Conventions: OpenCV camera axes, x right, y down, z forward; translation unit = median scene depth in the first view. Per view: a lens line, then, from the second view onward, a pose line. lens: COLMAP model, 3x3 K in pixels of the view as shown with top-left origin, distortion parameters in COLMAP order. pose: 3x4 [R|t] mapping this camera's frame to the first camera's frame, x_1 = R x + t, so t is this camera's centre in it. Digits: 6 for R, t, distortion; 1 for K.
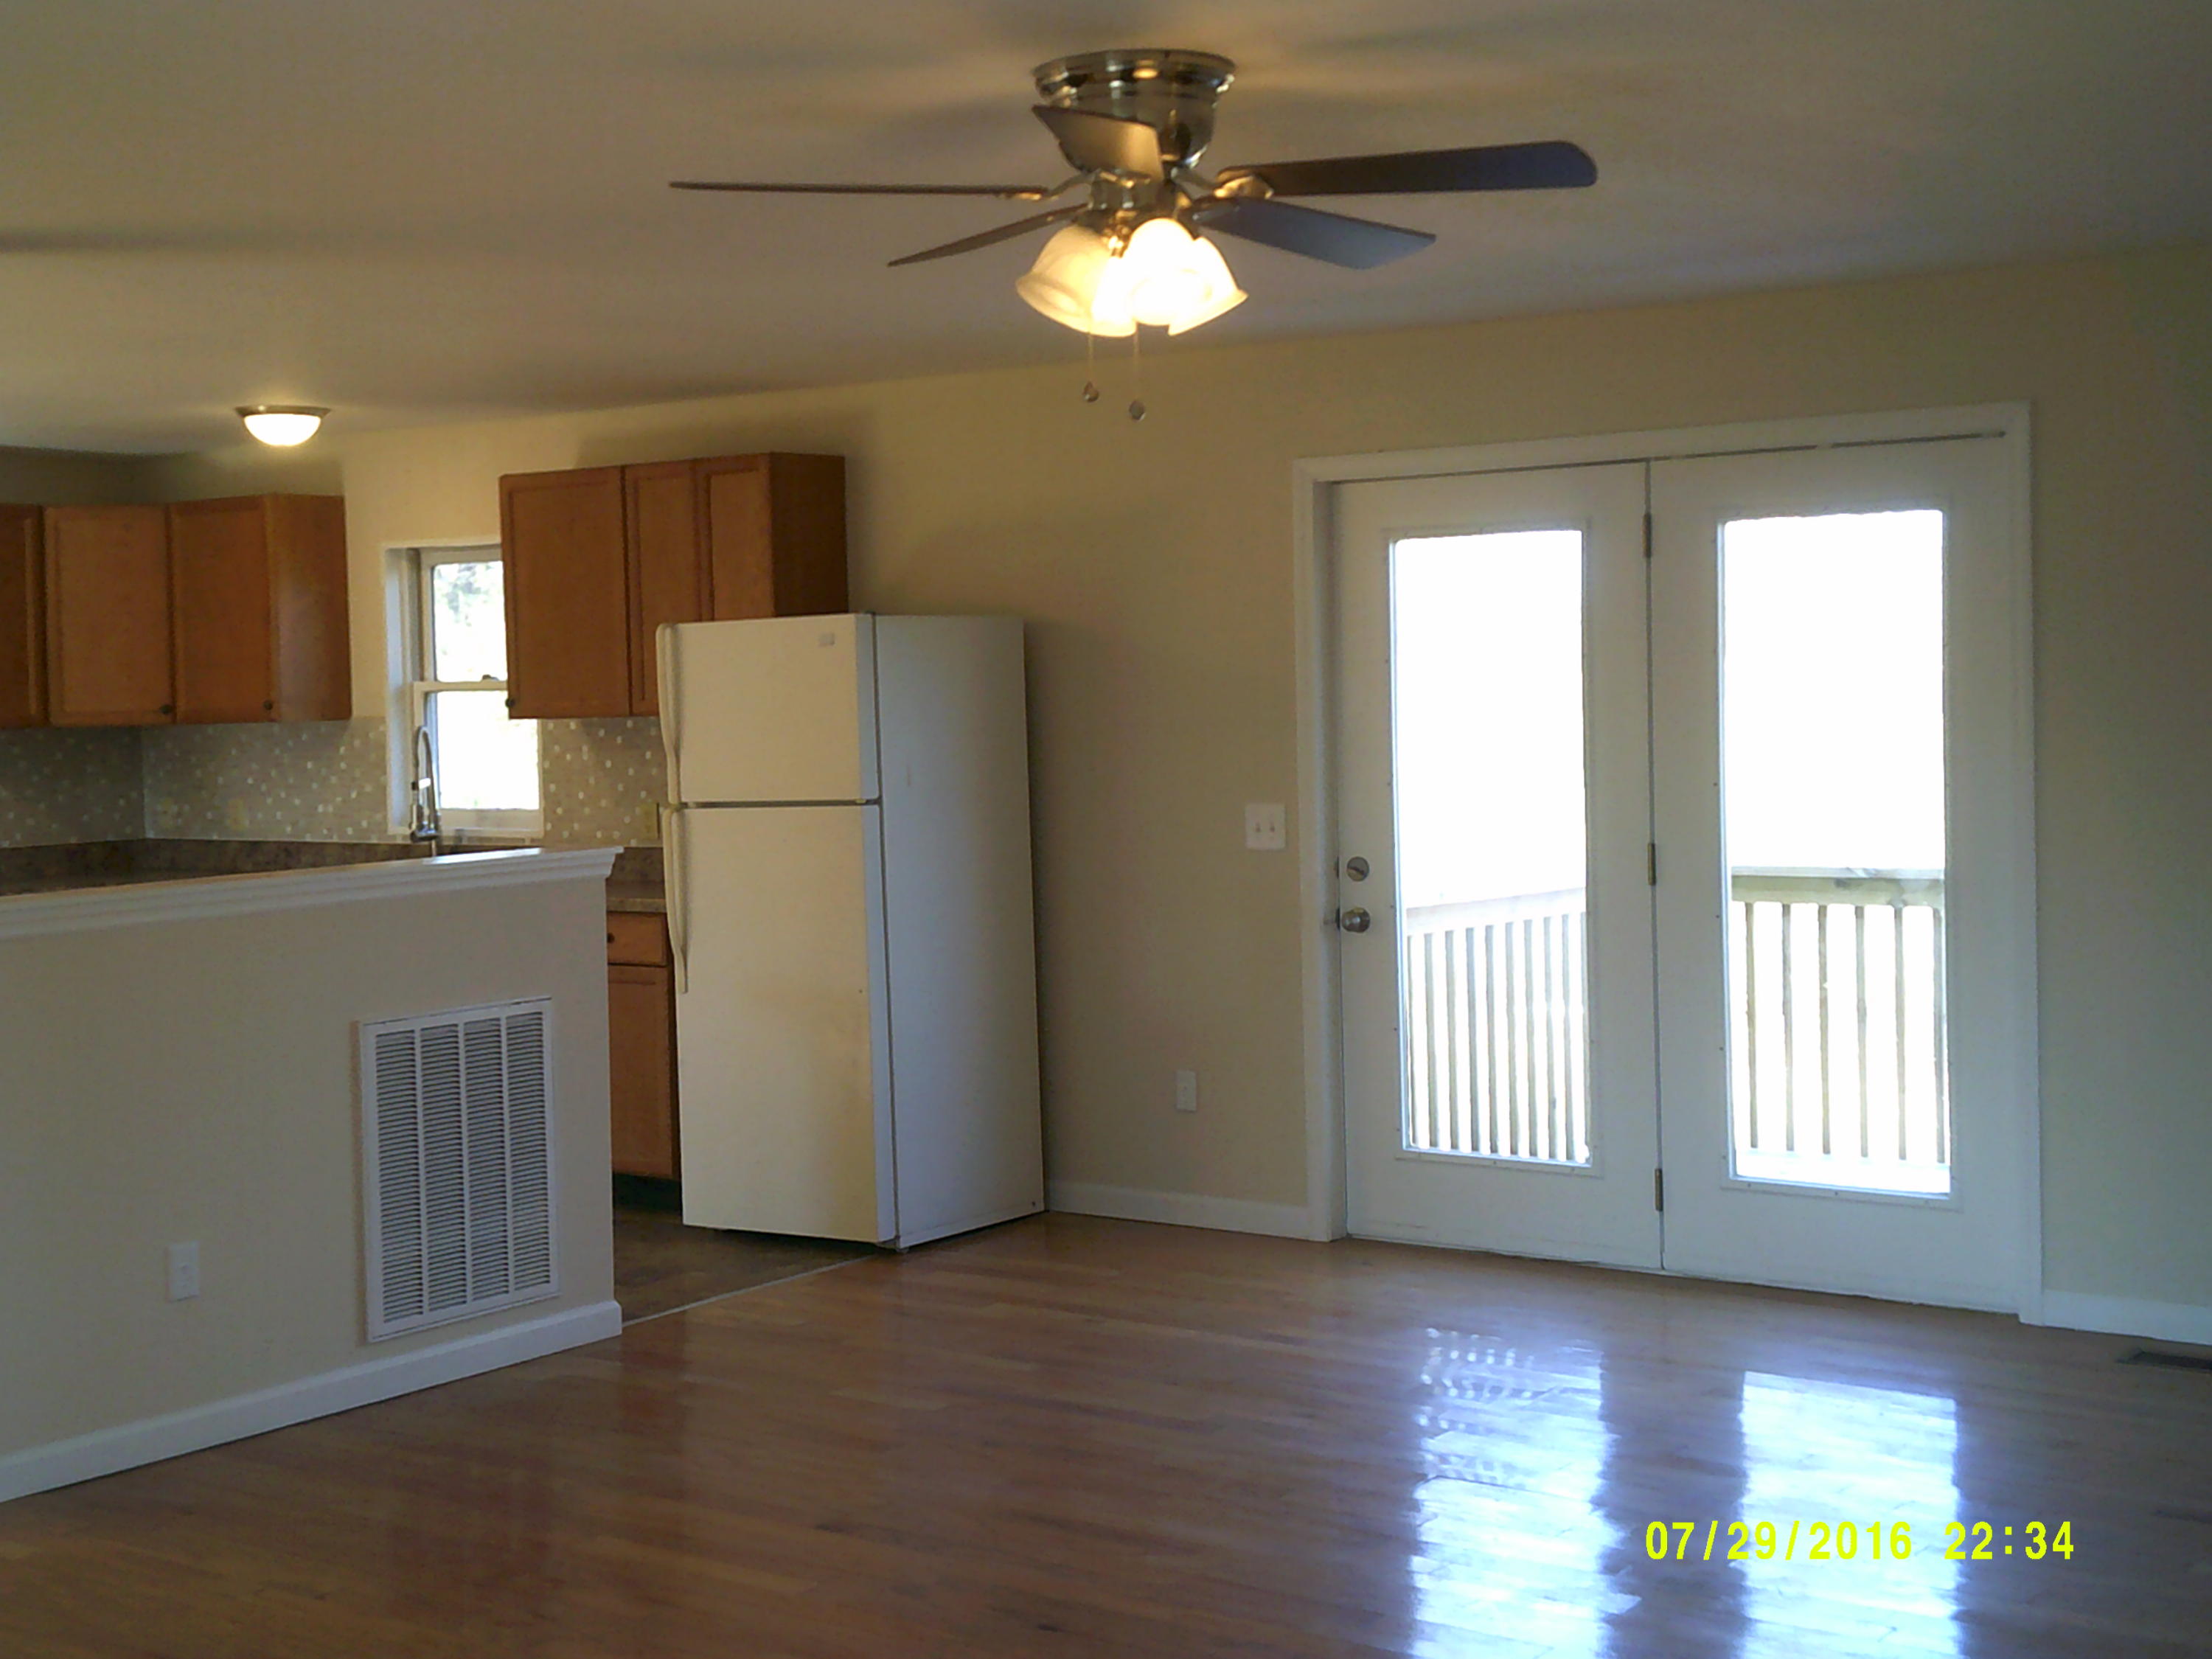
lens RADIAL K [[2896.7, 0, 1106.0], [0, 2896.7, 829.5], [0, 0, 1]] dist [0.111771, -0.410067]
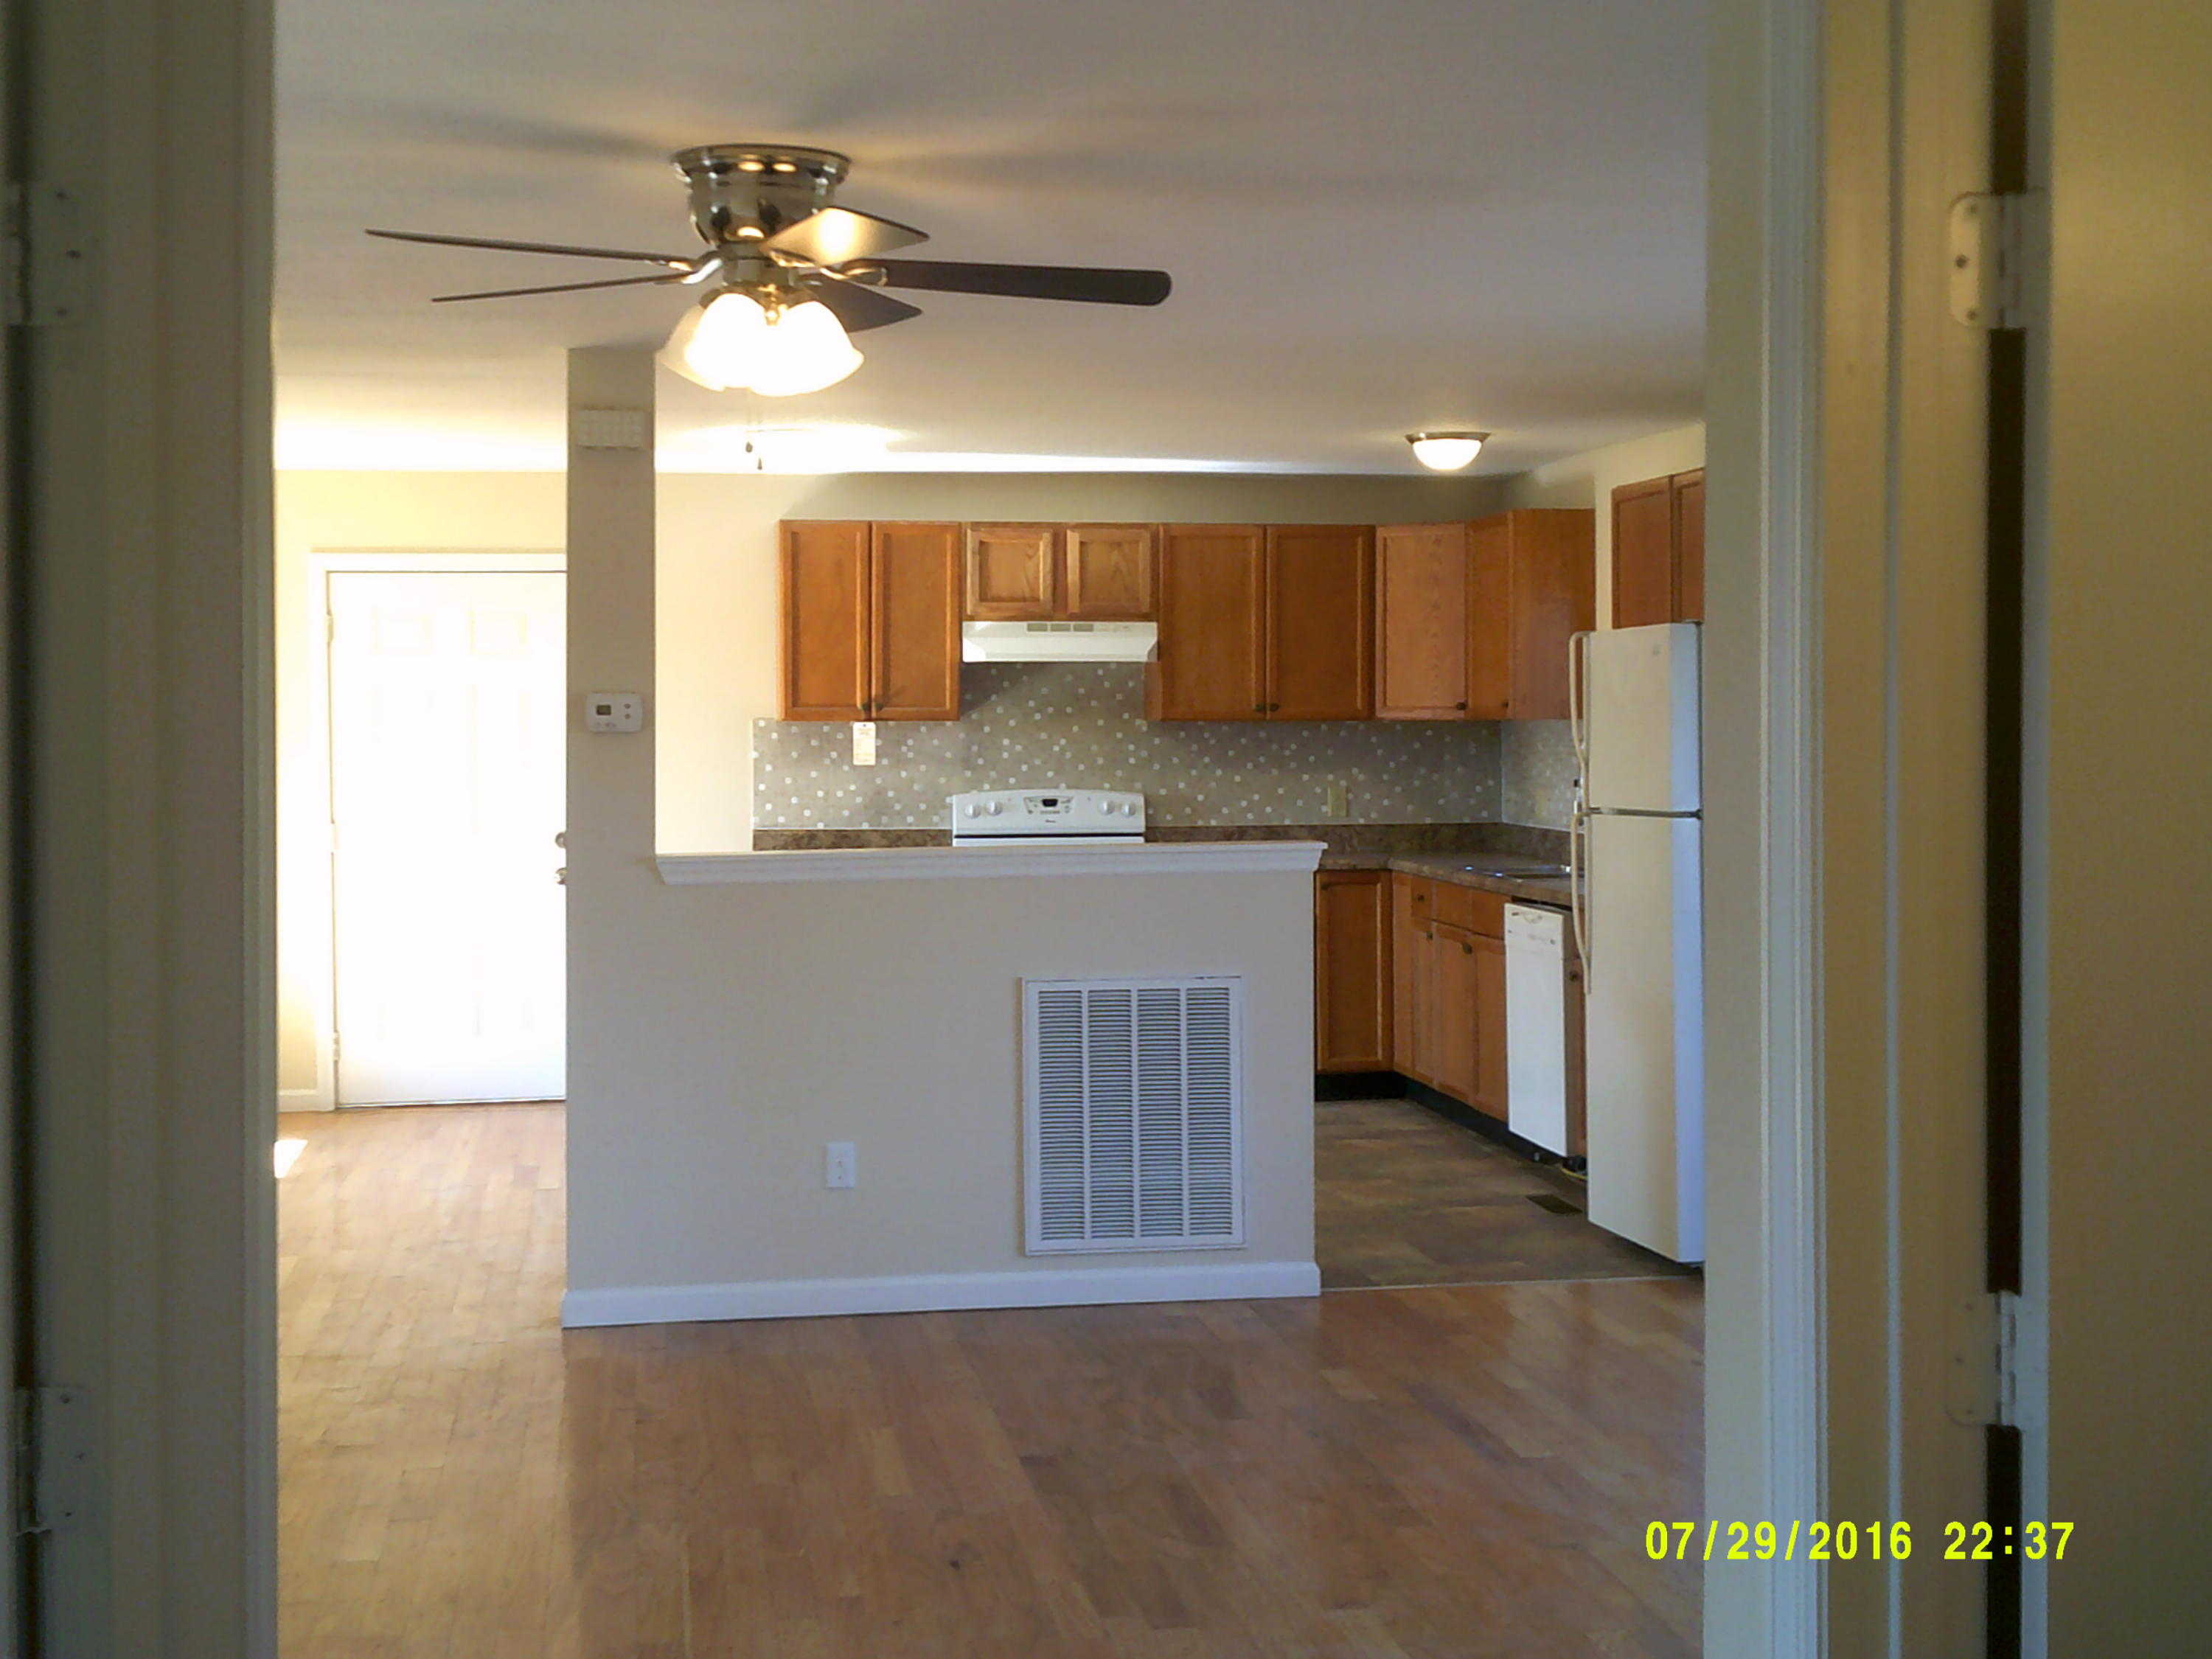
lens RADIAL K [[2896.7, 0, 1106.0], [0, 2896.7, 829.5], [0, 0, 1]] dist [0.111771, -0.410067]
pose [[0.709776, 0.049504, -0.702685, 0.365659], [-0.046278, 0.998650, 0.023611, -0.014417], [0.702905, 0.015761, 0.711109, 0.122994]]
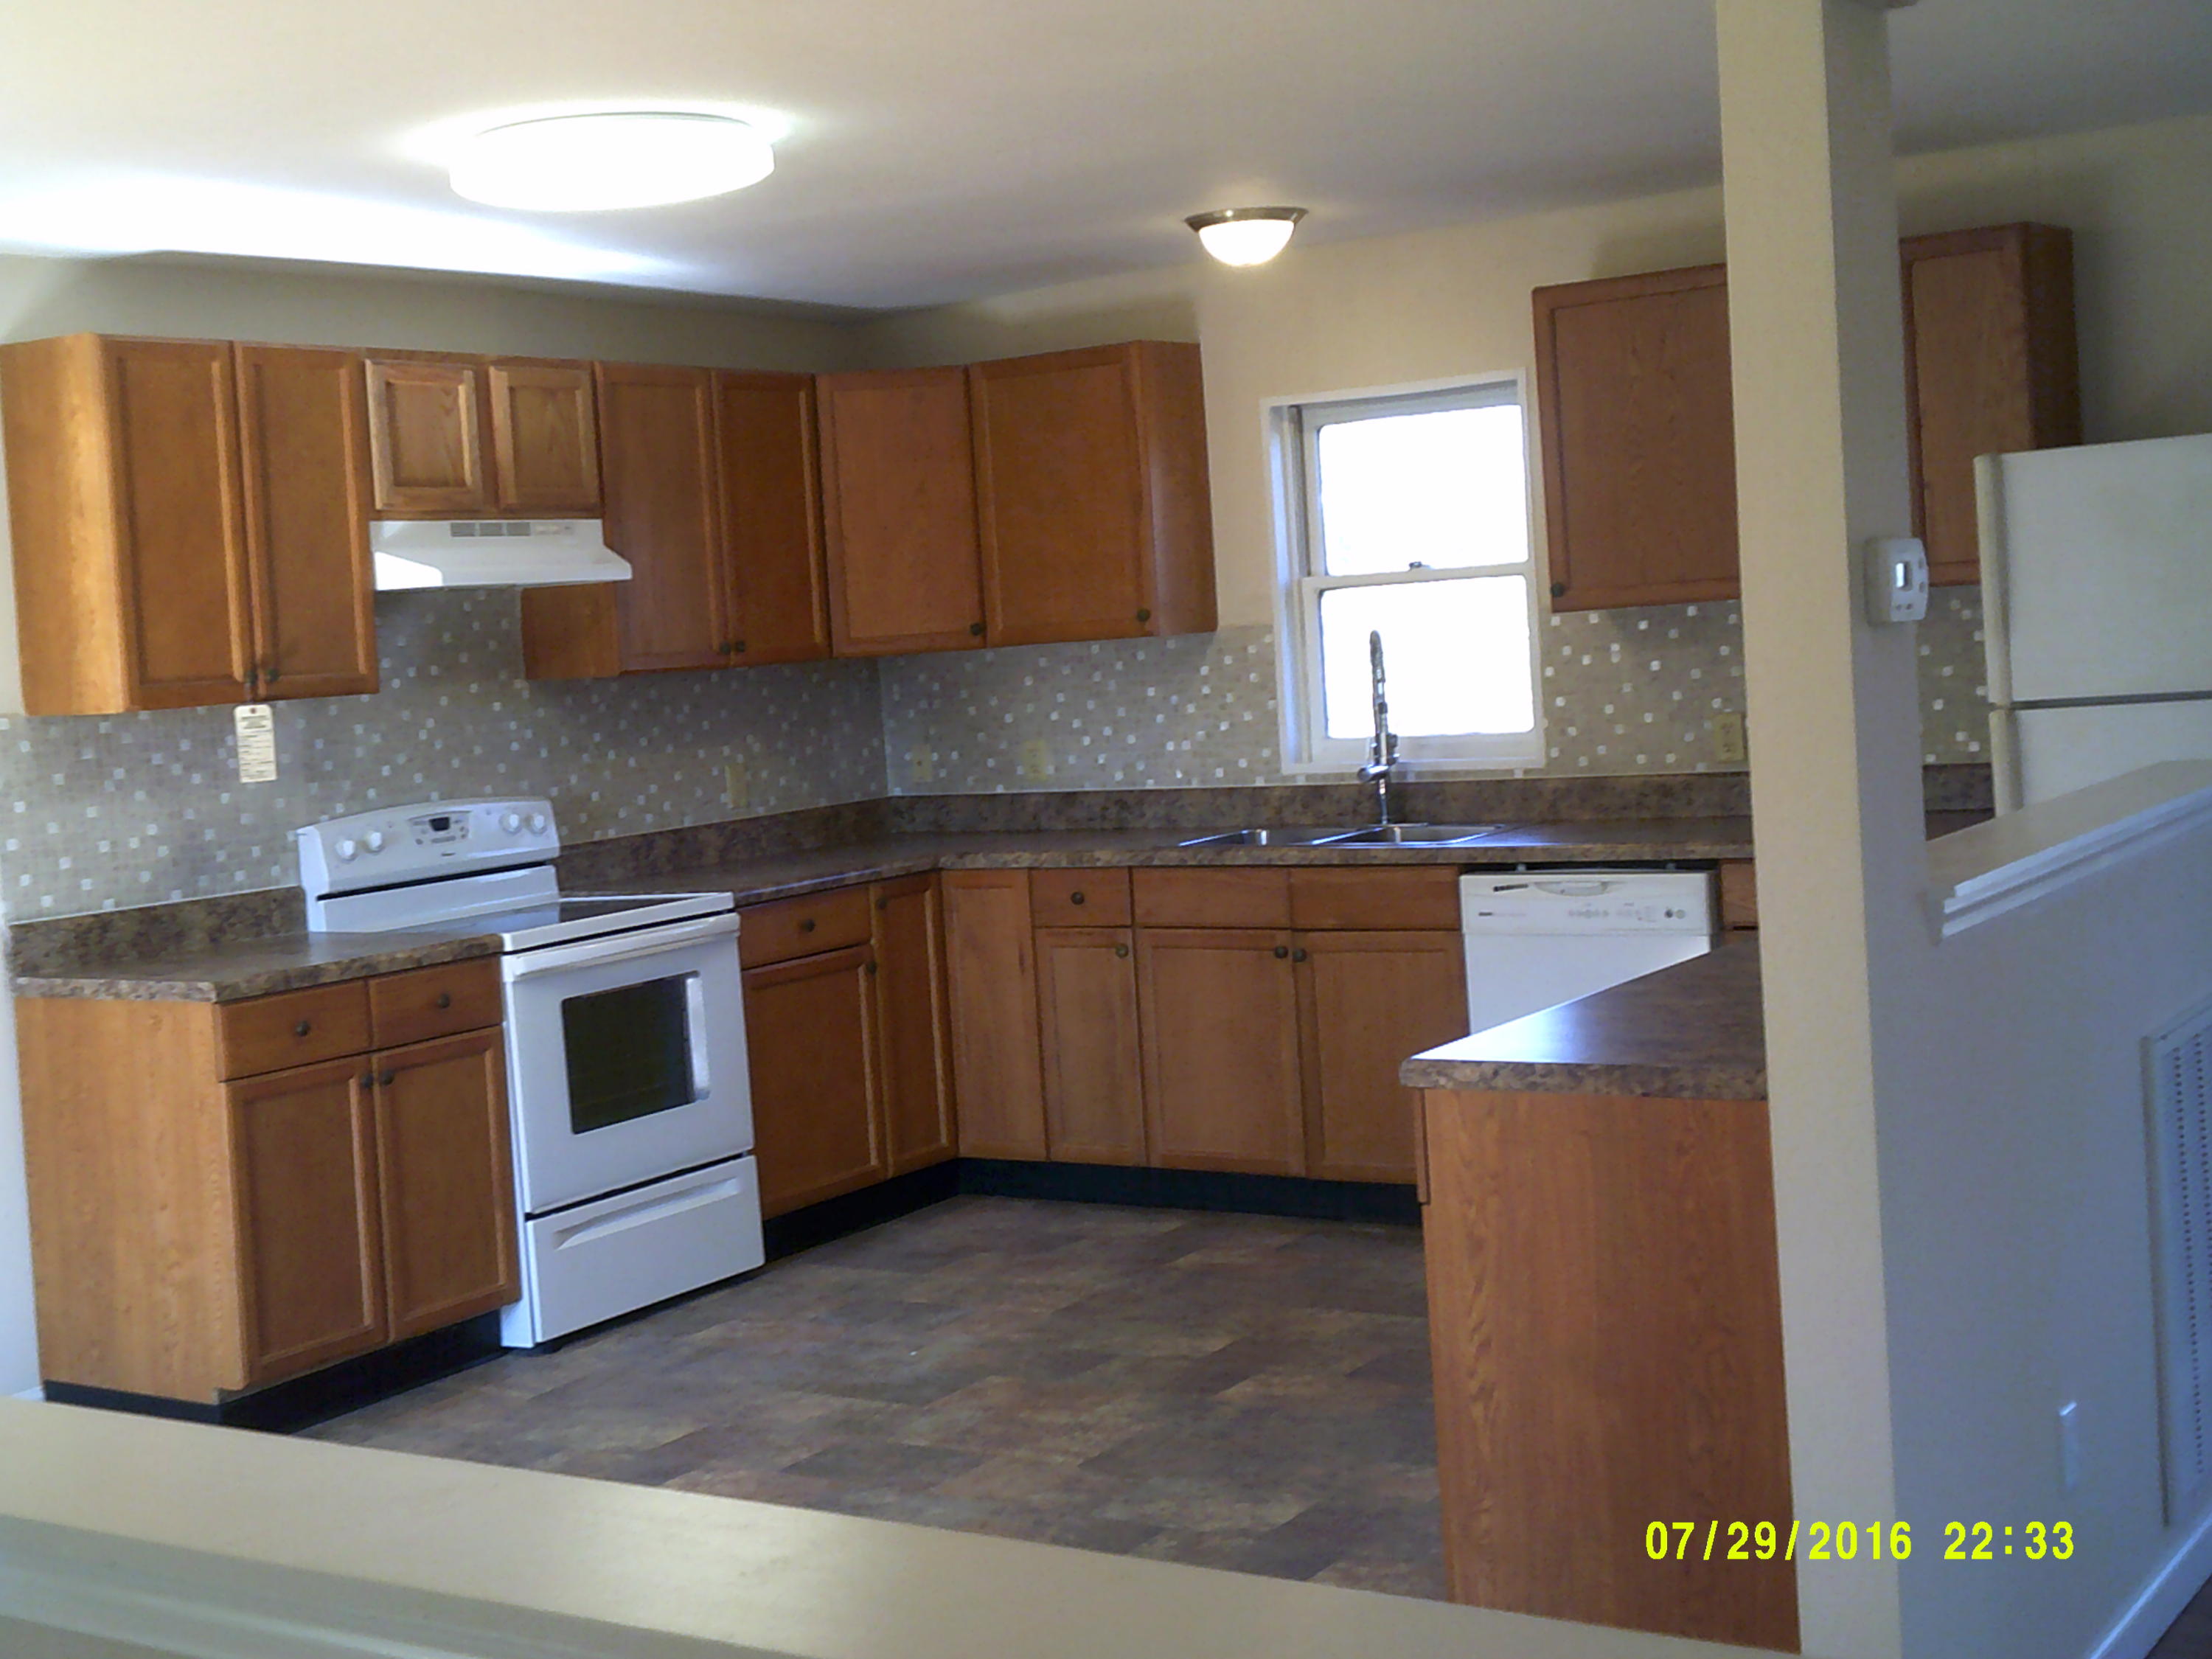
lens RADIAL K [[2896.7, 0, 1106.0], [0, 2896.7, 829.5], [0, 0, 1]] dist [0.111771, -0.410067]
pose [[0.998696, -0.048679, 0.015378, -0.306757], [0.048282, 0.998515, 0.025228, -0.005500], [-0.016583, -0.024453, 0.999563, 0.223713]]
